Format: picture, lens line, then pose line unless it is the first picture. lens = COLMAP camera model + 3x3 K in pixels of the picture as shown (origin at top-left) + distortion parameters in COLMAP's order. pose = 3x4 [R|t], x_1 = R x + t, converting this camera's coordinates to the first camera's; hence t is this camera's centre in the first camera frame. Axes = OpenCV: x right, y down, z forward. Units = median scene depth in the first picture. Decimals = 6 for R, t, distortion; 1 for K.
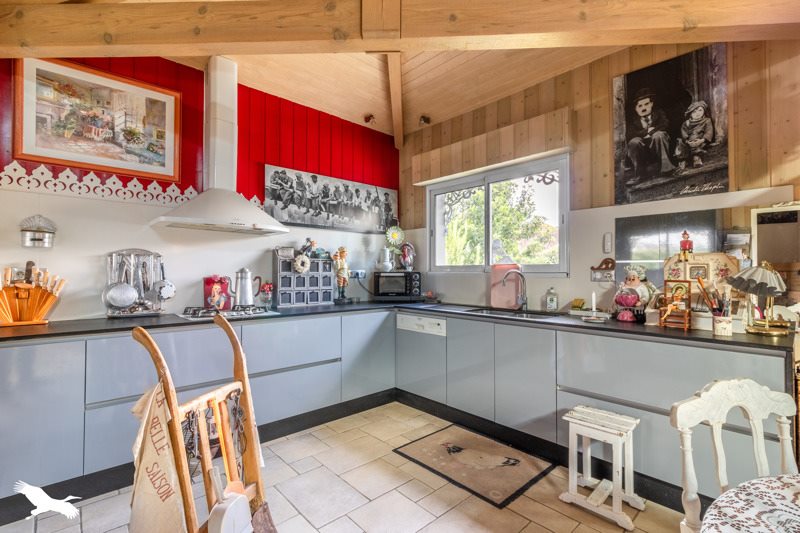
lens RADIAL K [[370.1, 0, 398.0], [0, 370.1, 267.2], [0, 0, 1]] dist [0.001827, 0.000043]
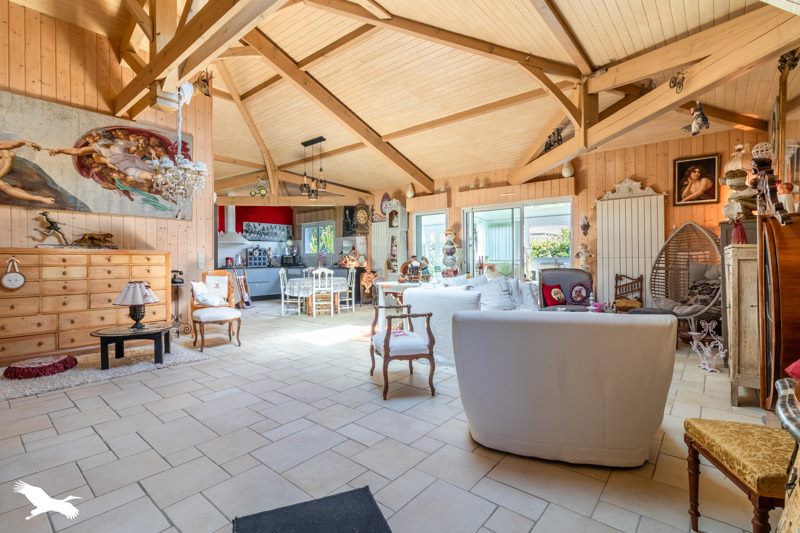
lens RADIAL K [[370.1, 0, 404.6], [0, 370.1, 260.7], [0, 0, 1]] dist [0.001827, 0.000043]
pose [[0.988744, -0.012637, 0.149082, 0.482809], [0.010726, 0.999850, 0.013615, 0.023815], [-0.149232, -0.011862, 0.988731, -2.128202]]
